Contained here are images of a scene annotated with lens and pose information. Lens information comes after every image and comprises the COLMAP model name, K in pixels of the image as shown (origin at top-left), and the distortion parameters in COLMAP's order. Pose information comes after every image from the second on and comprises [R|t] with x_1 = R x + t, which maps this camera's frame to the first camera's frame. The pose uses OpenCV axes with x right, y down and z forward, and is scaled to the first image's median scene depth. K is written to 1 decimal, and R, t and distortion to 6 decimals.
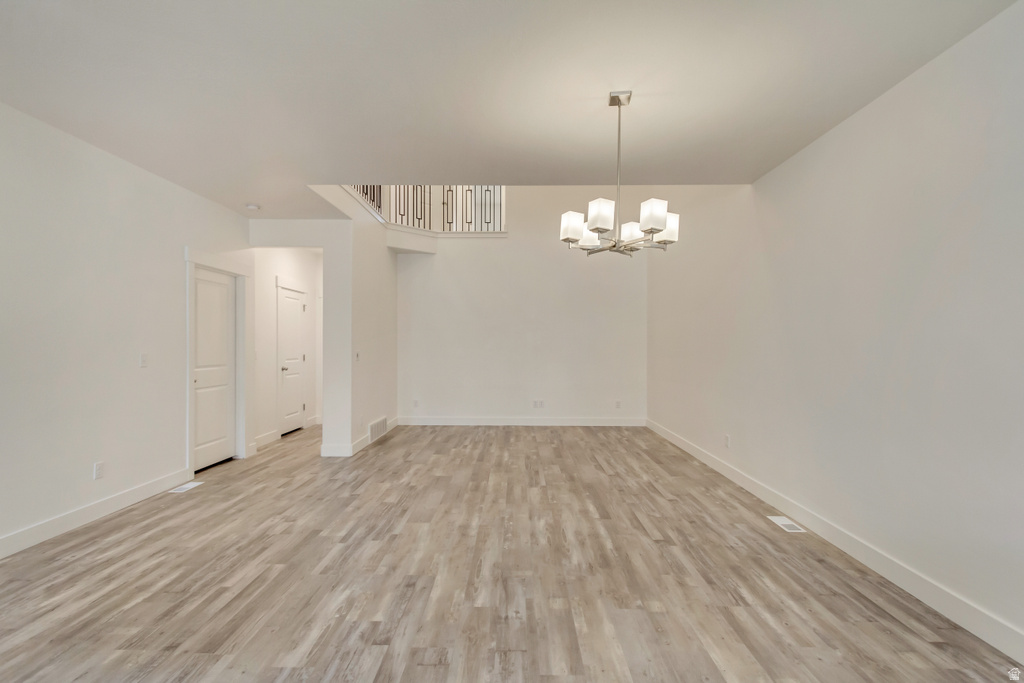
lens RADIAL K [[467.7, 0, 512.0], [0, 467.7, 346.3], [0, 0, 1]] dist [0.011322, -0.003664]
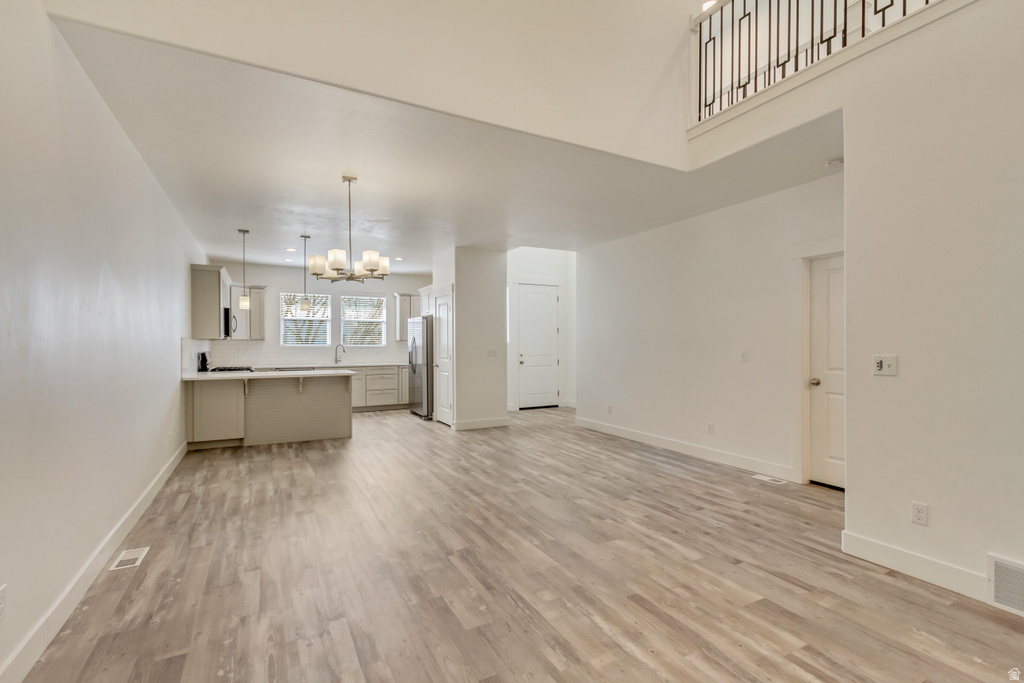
lens RADIAL K [[467.7, 0, 512.0], [0, 467.7, 346.3], [0, 0, 1]] dist [0.011322, -0.003664]
pose [[-0.878554, 0.000262, -0.477643, 0.427201], [-0.002719, 0.999981, 0.005550, -0.001805], [0.477635, 0.006175, -0.878537, 2.253463]]
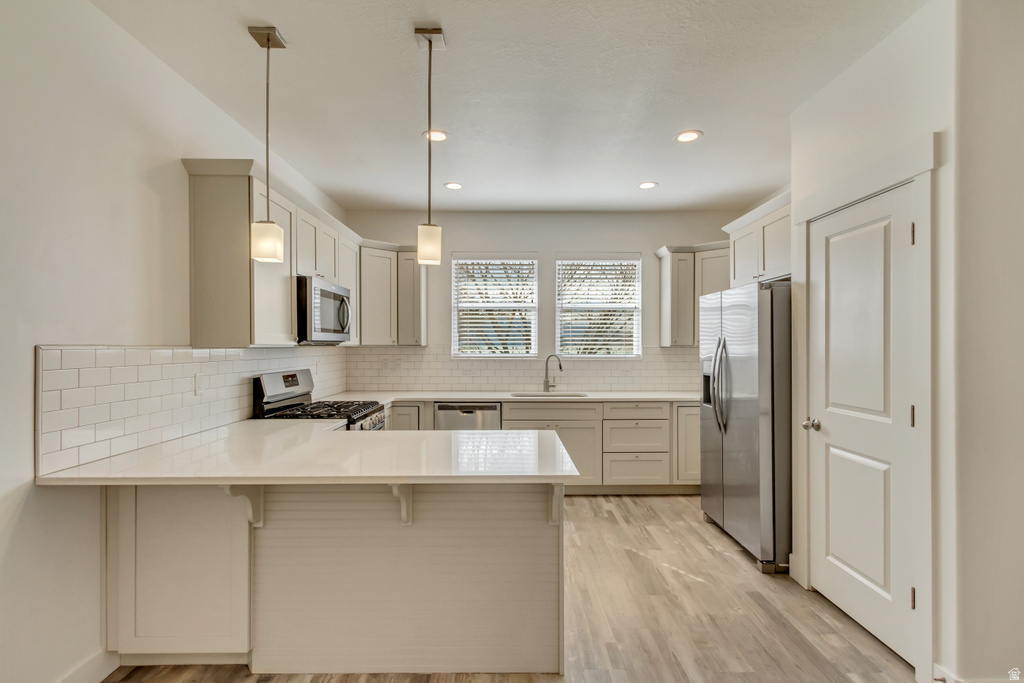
lens RADIAL K [[467.7, 0, 512.0], [0, 467.7, 346.3], [0, 0, 1]] dist [0.011322, -0.003664]
pose [[-0.999871, -0.003847, -0.015588, 0.135787], [-0.003885, 0.999990, 0.002421, -0.022771], [0.015579, 0.002481, -0.999876, 0.696767]]
